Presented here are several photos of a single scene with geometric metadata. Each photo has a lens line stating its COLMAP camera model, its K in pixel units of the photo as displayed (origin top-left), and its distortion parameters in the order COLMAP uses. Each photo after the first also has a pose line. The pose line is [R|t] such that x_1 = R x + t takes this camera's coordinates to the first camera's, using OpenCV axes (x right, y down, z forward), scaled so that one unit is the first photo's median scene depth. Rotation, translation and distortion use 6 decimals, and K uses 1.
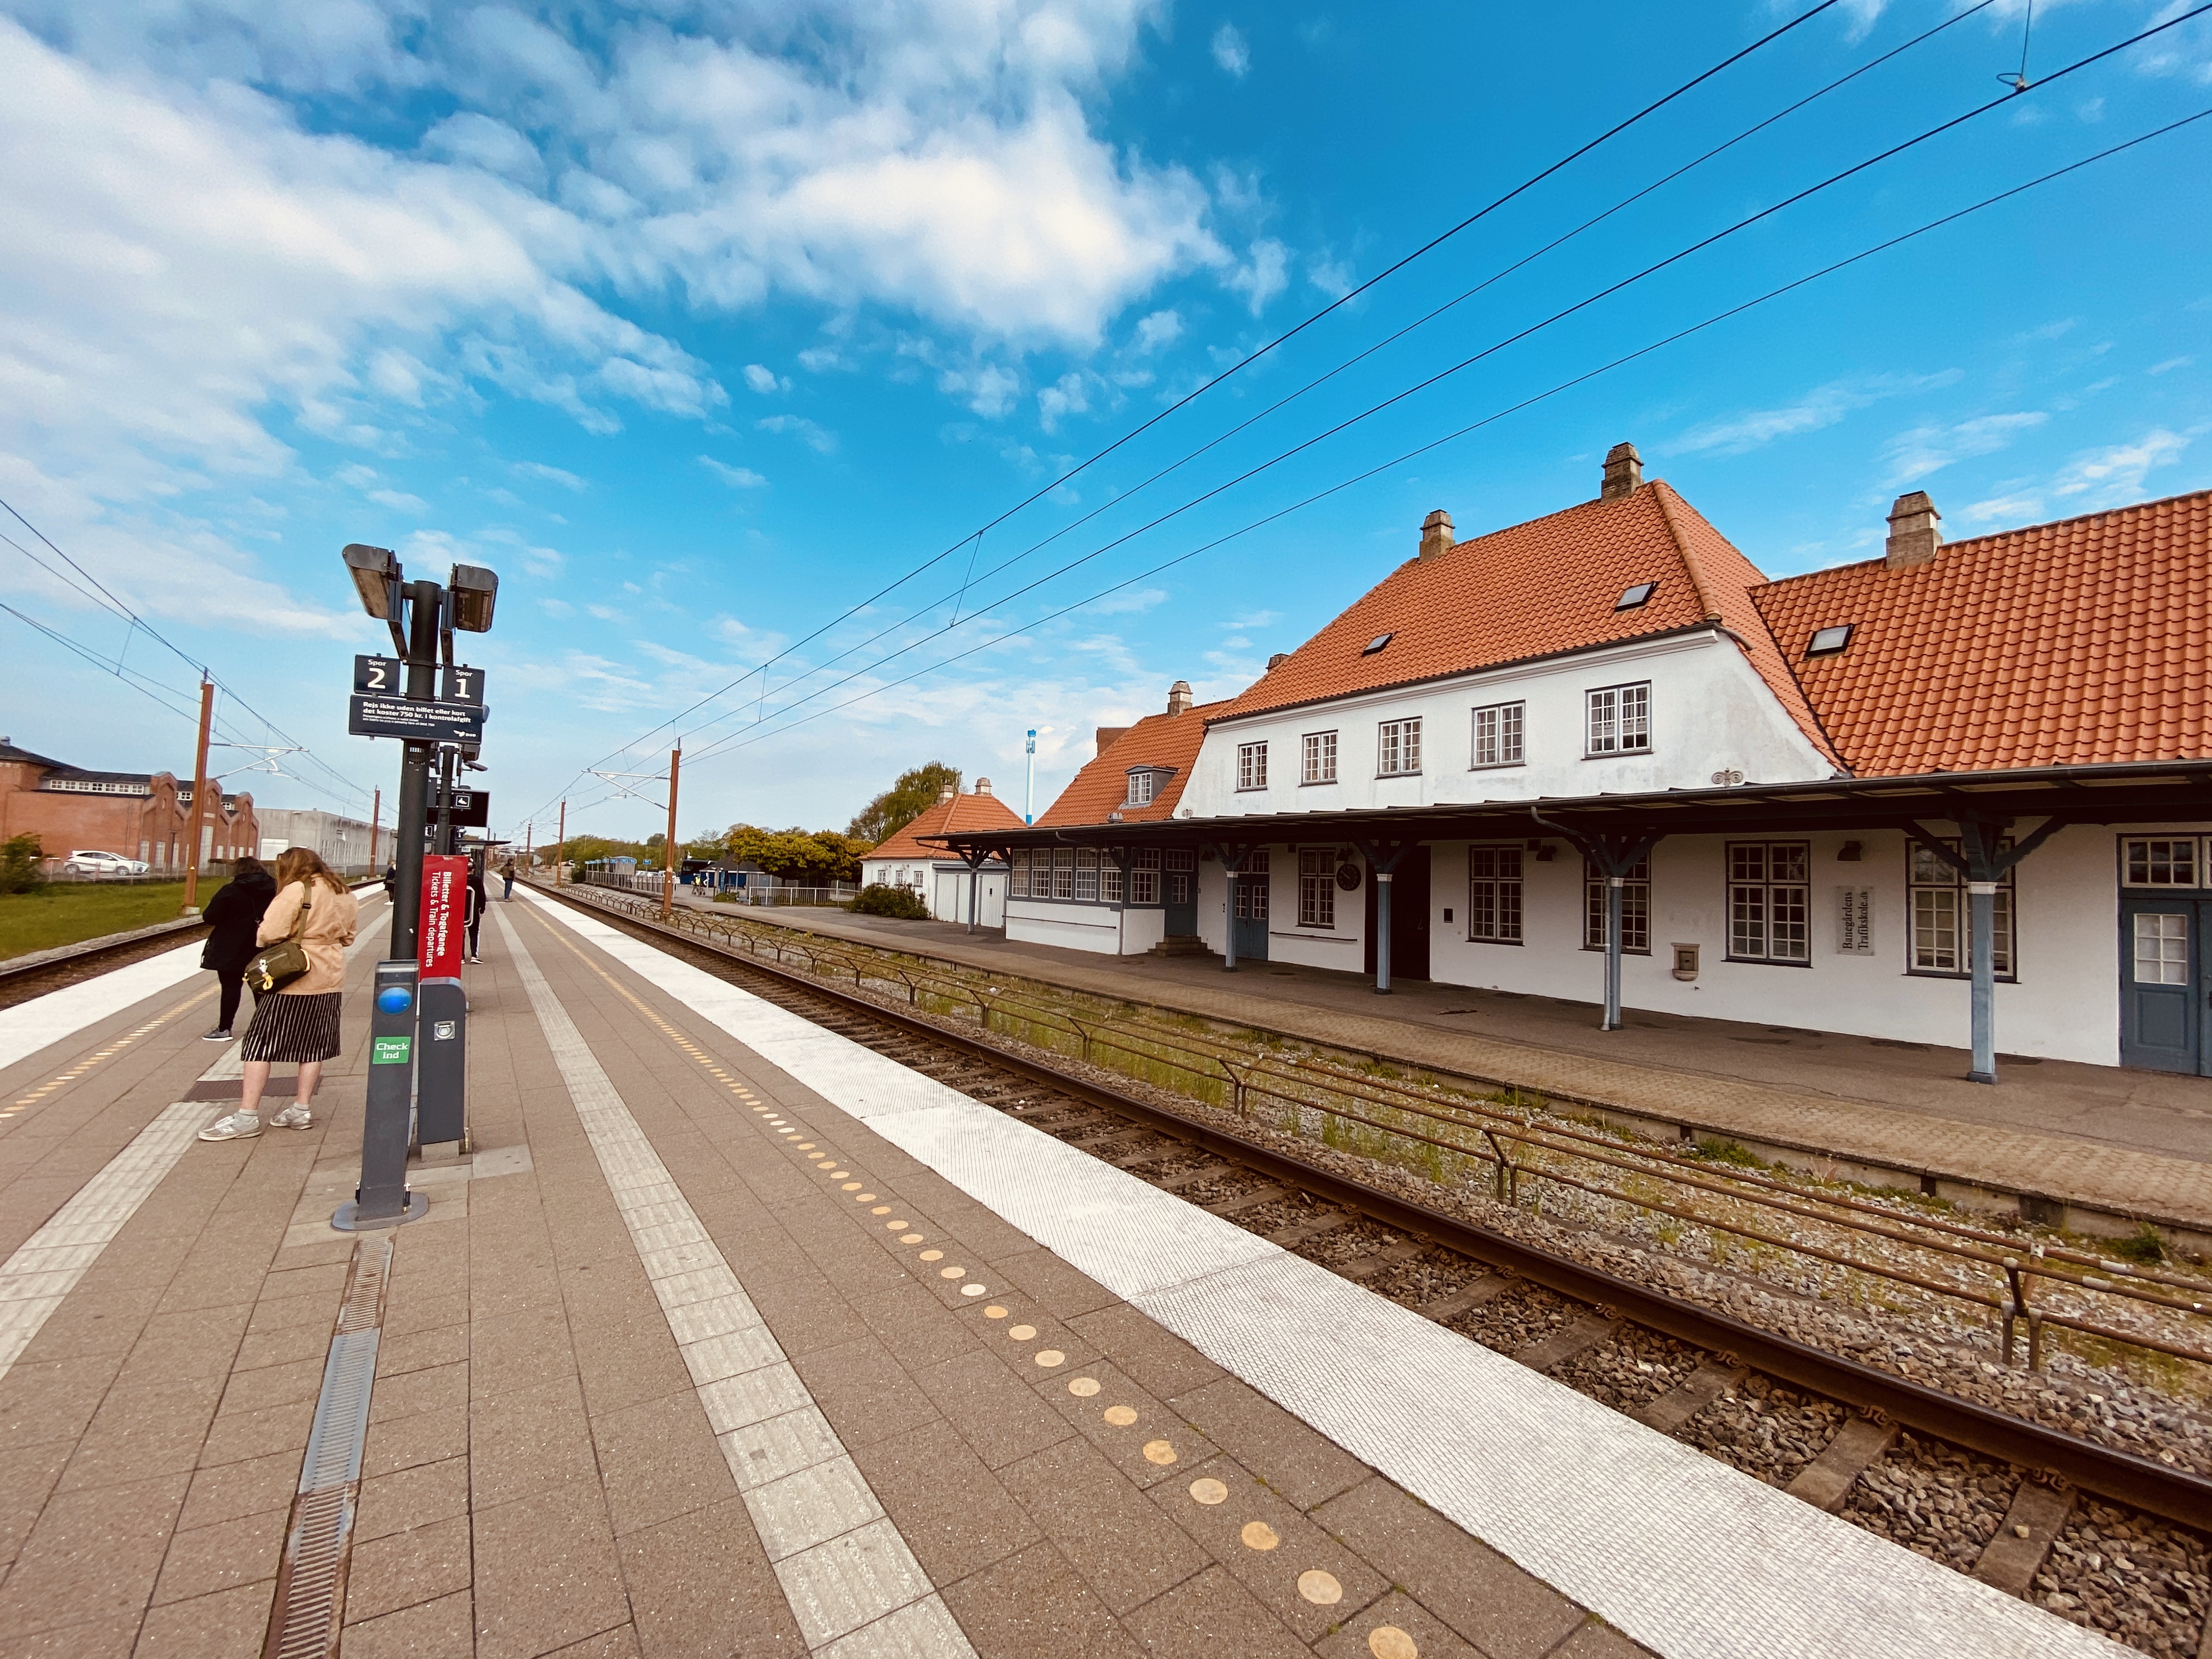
lens RADIAL K [[925.0, 0, 1105.6], [0, 925.0, 836.6], [0, 0, 1]] dist [0.026637, -0.017633]
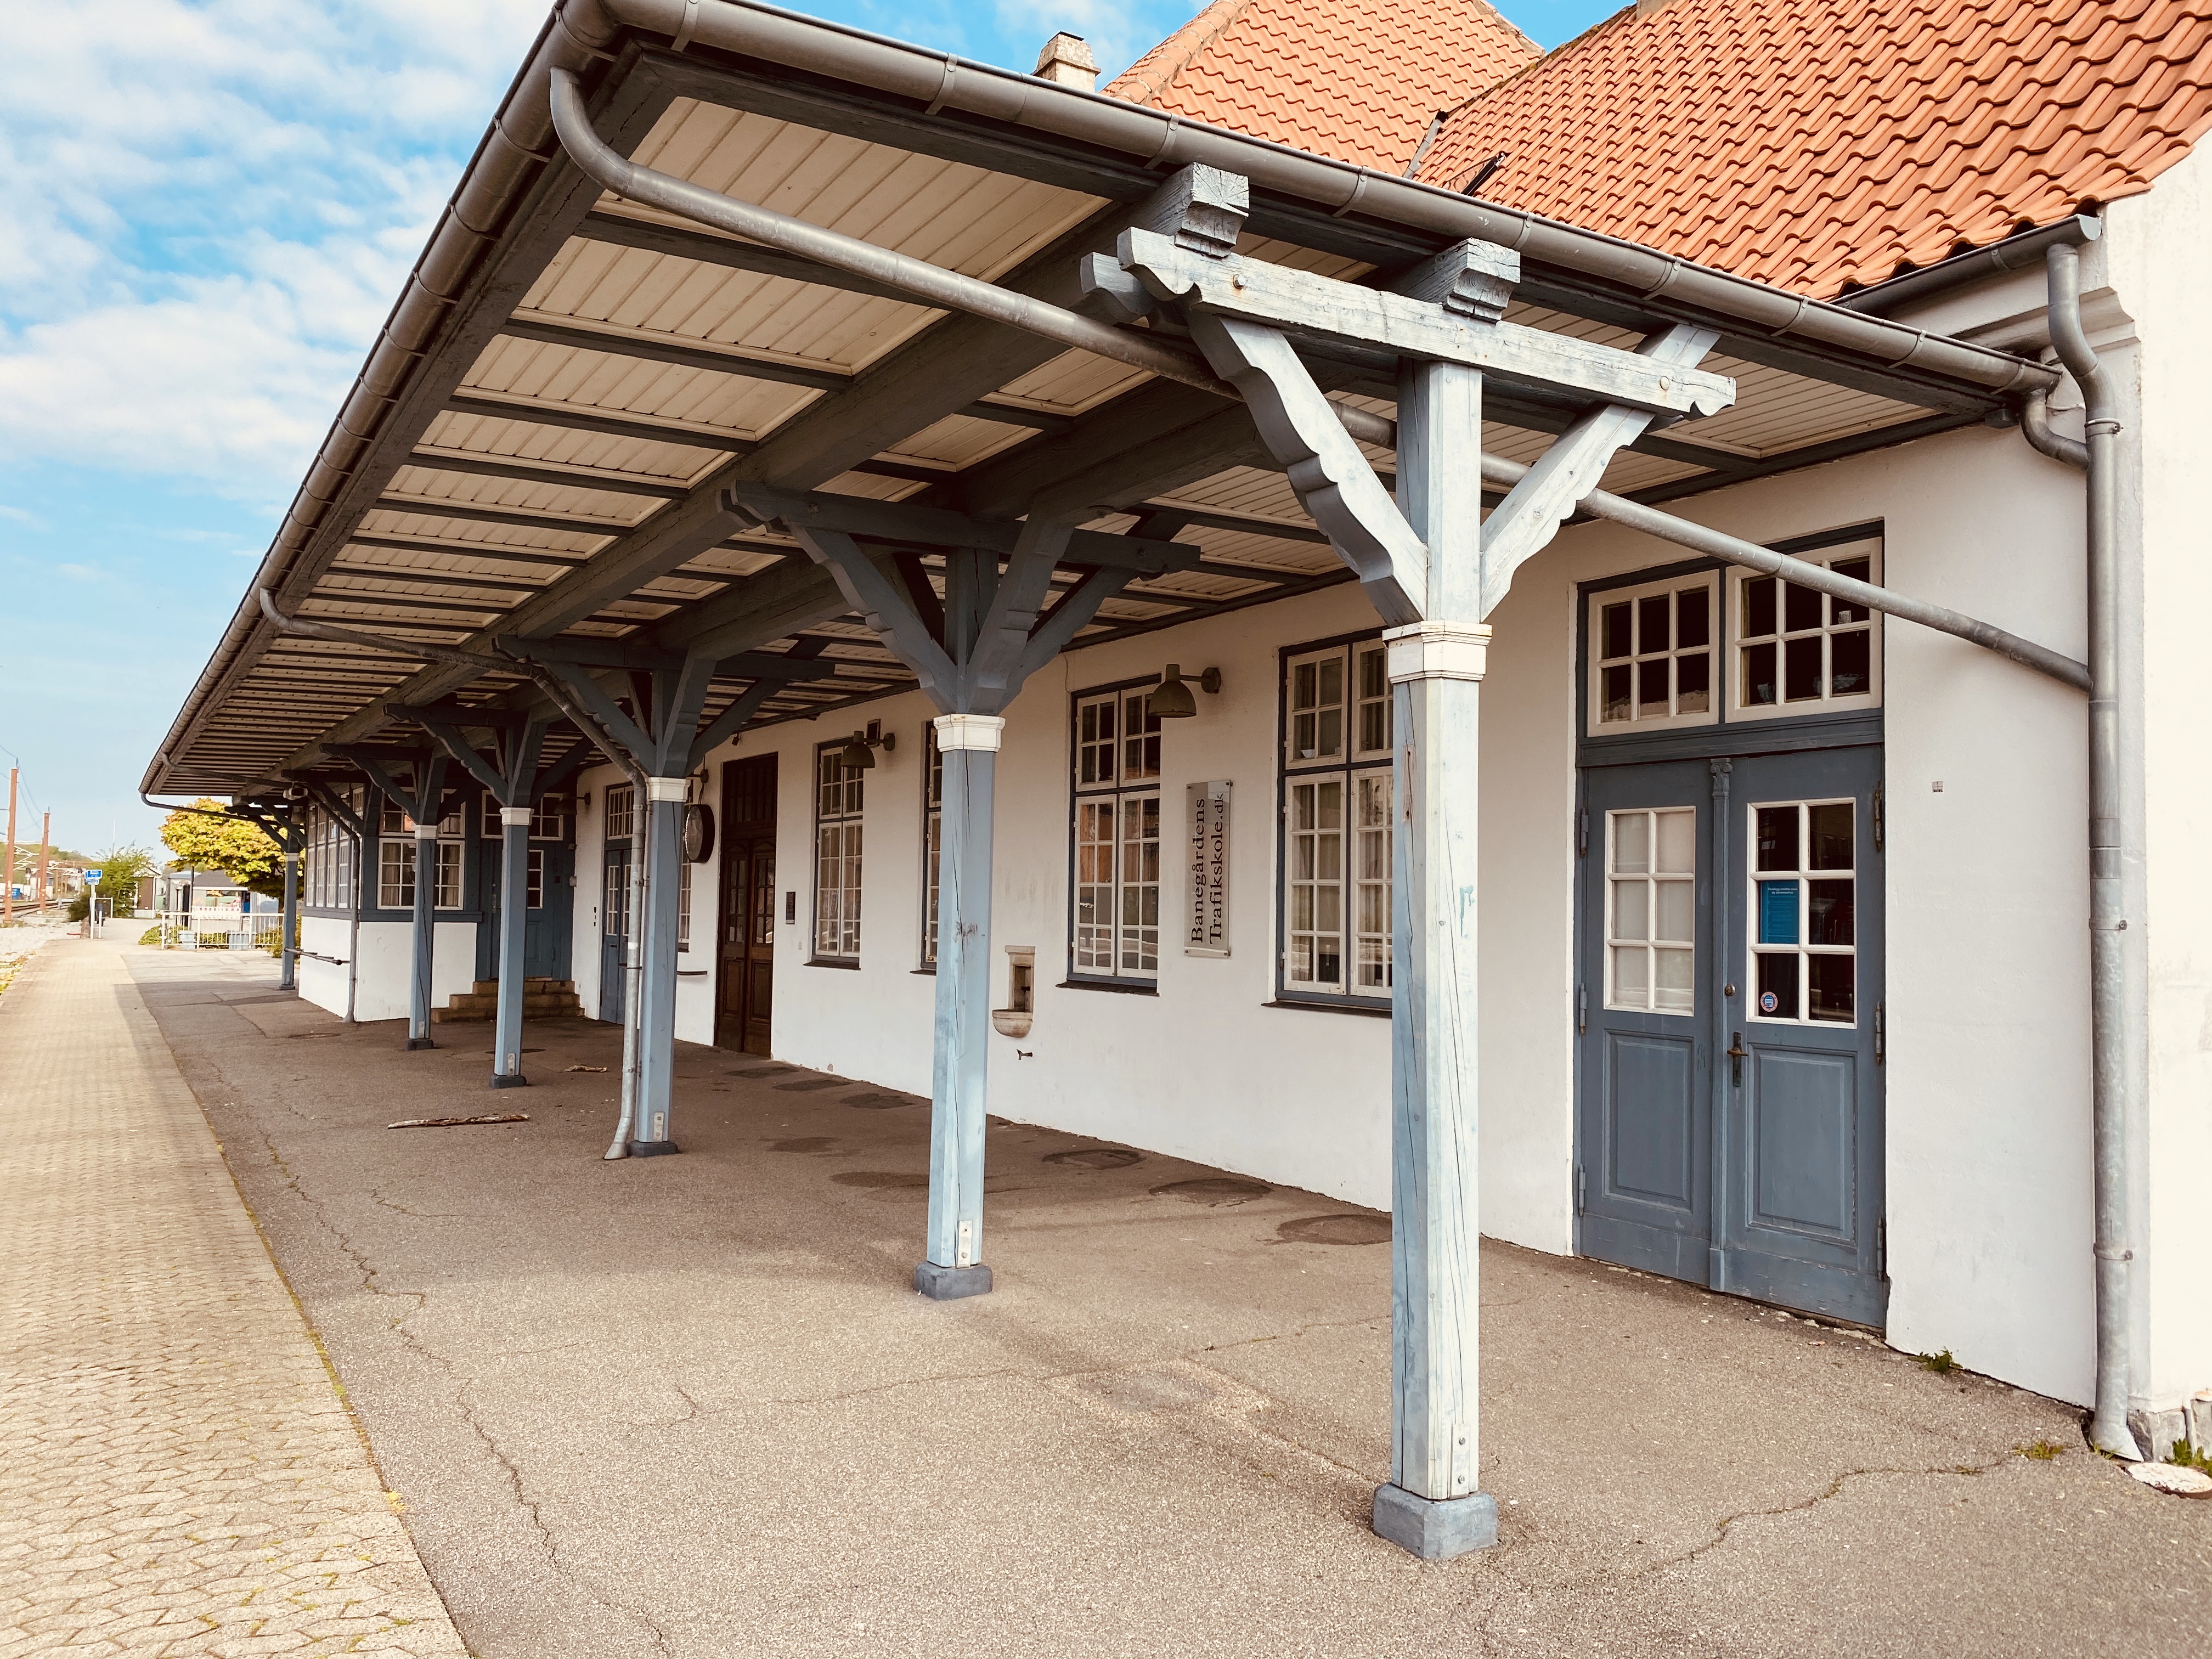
lens RADIAL K [[1672.7, 0, 1106.0], [0, 1672.7, 829.5], [0, 0, 1]] dist [0.030977, -0.030838]
pose [[0.998471, -0.017102, -0.052574, 0.463540], [0.017029, 0.999853, -0.001821, 0.042726], [0.052597, 0.000923, 0.998615, 0.177107]]
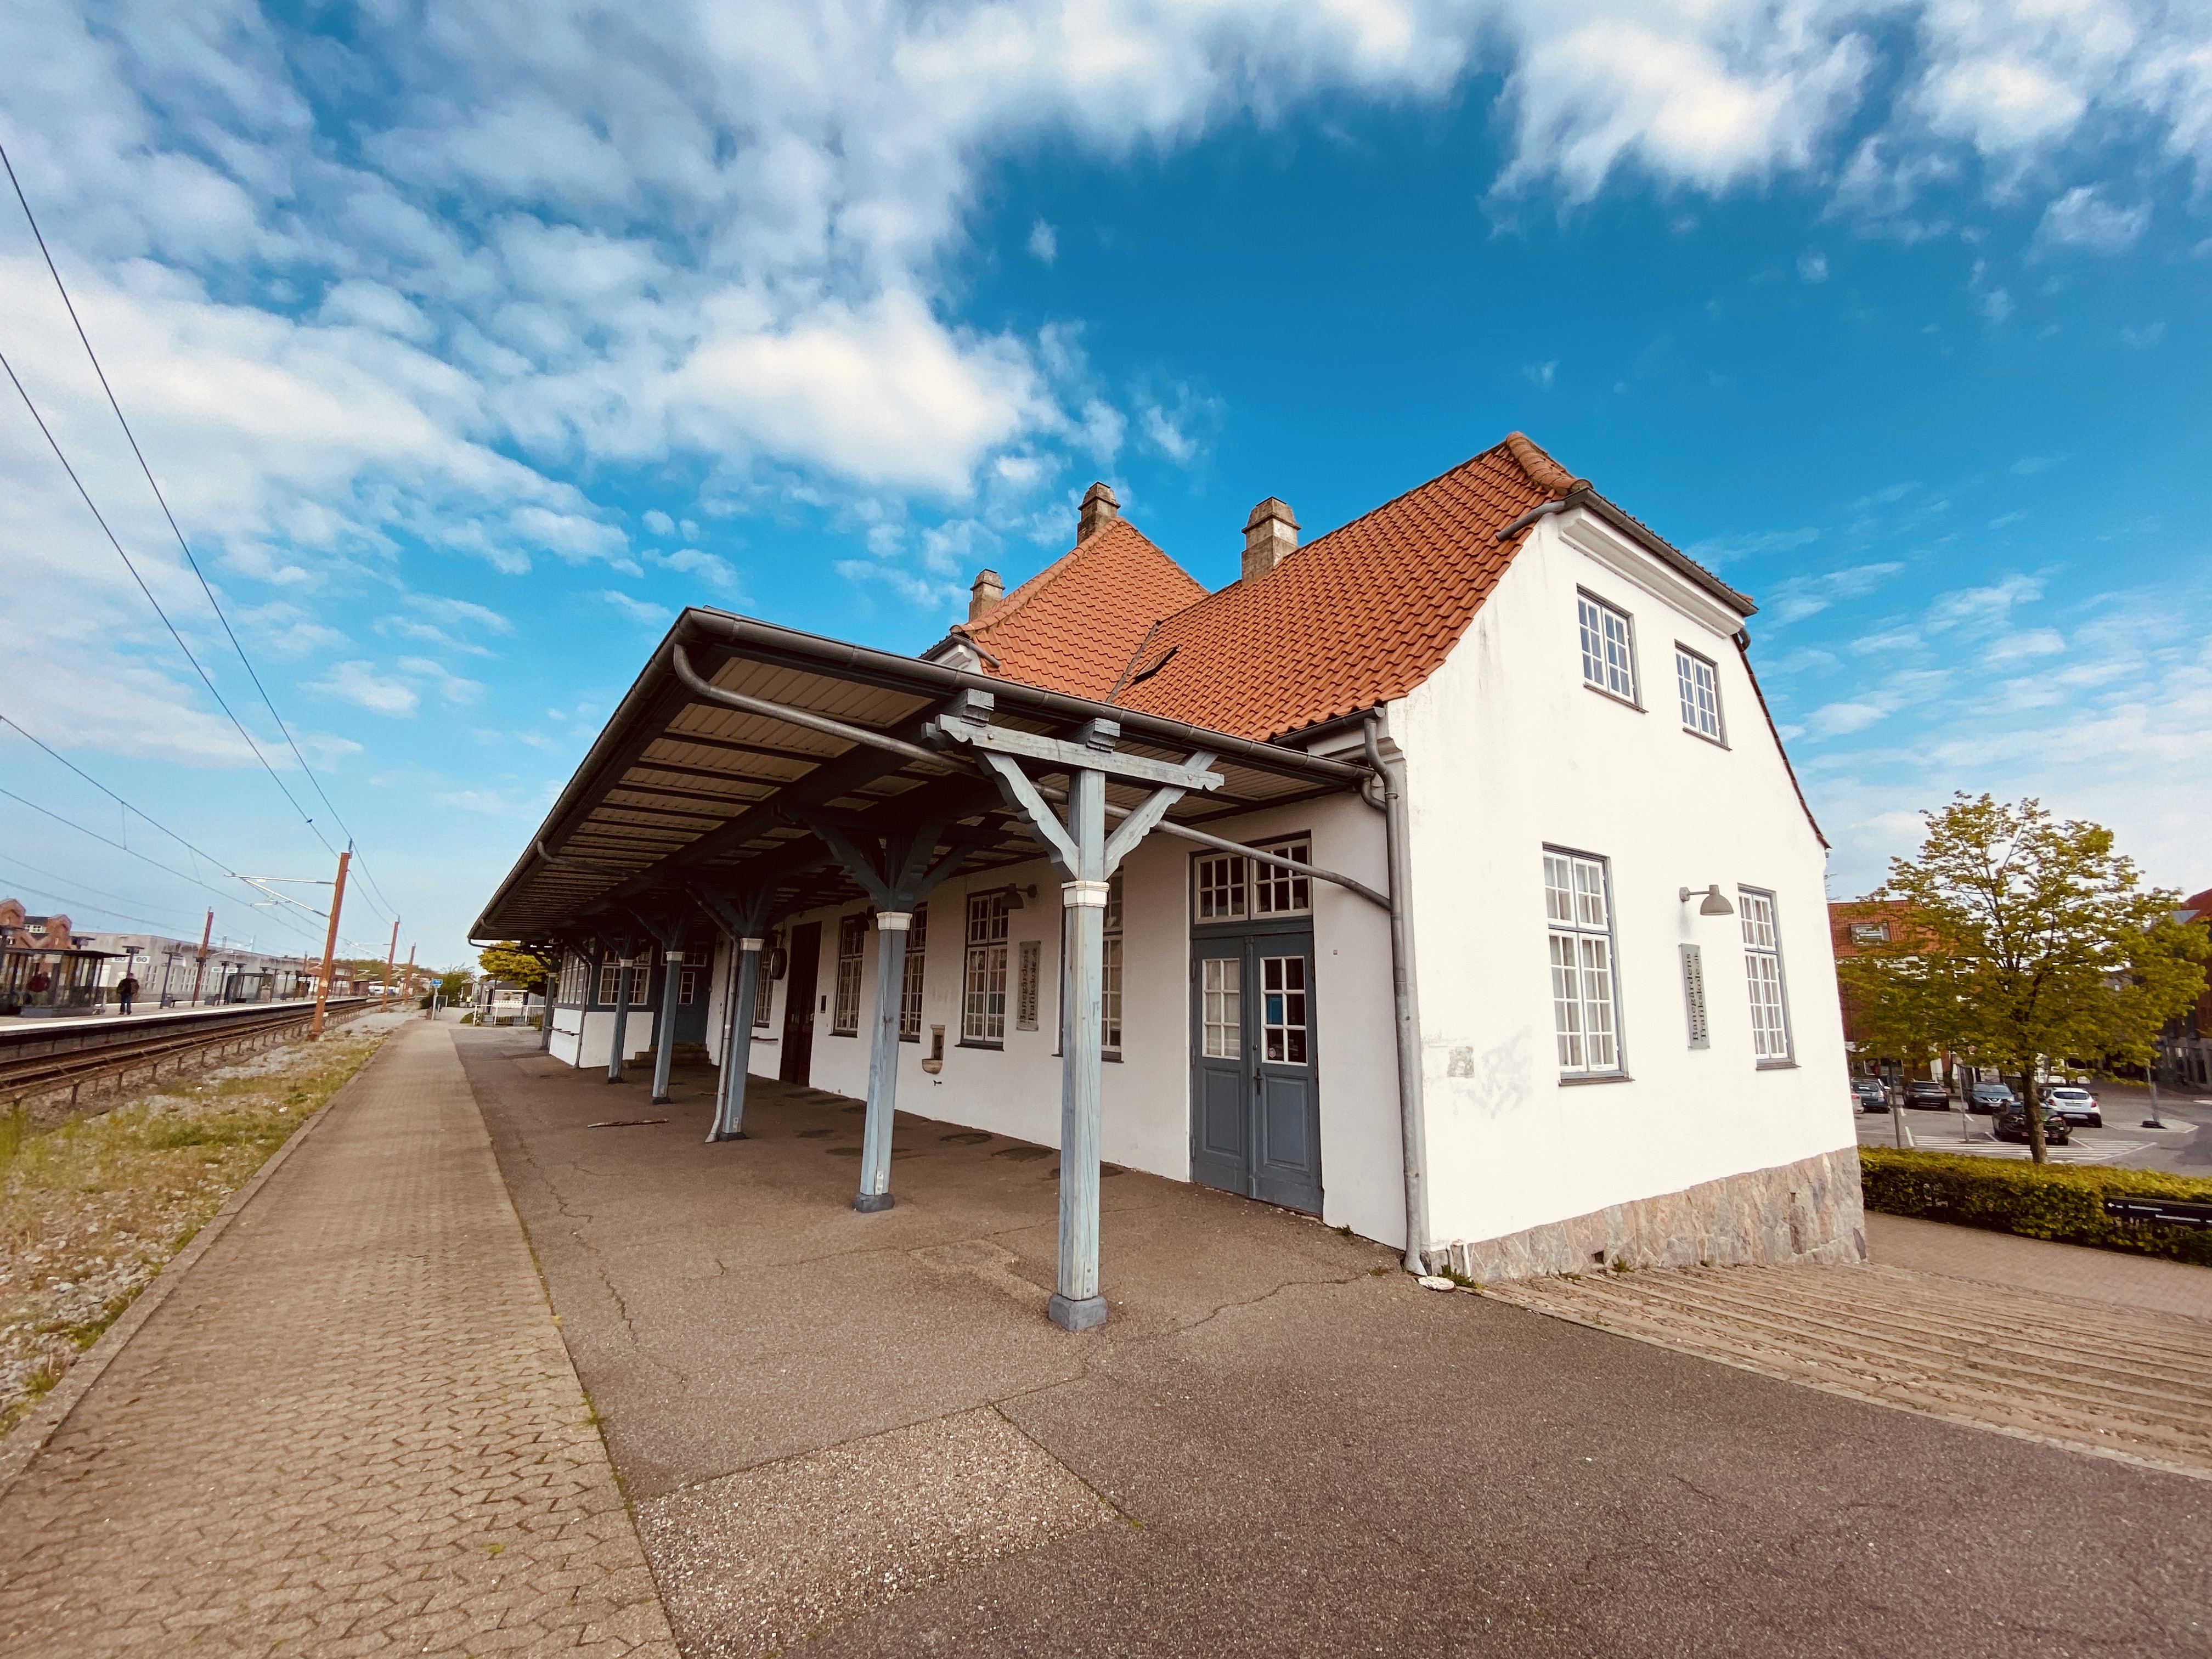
lens RADIAL K [[885.6, 0, 1103.5], [0, 885.6, 820.2], [0, 0, 1]] dist [0.016565, -0.015363]
pose [[0.999077, -0.006861, 0.042415, 0.485903], [0.013288, 0.988112, -0.153162, 0.038798], [-0.040860, 0.153585, 0.987290, 0.145303]]
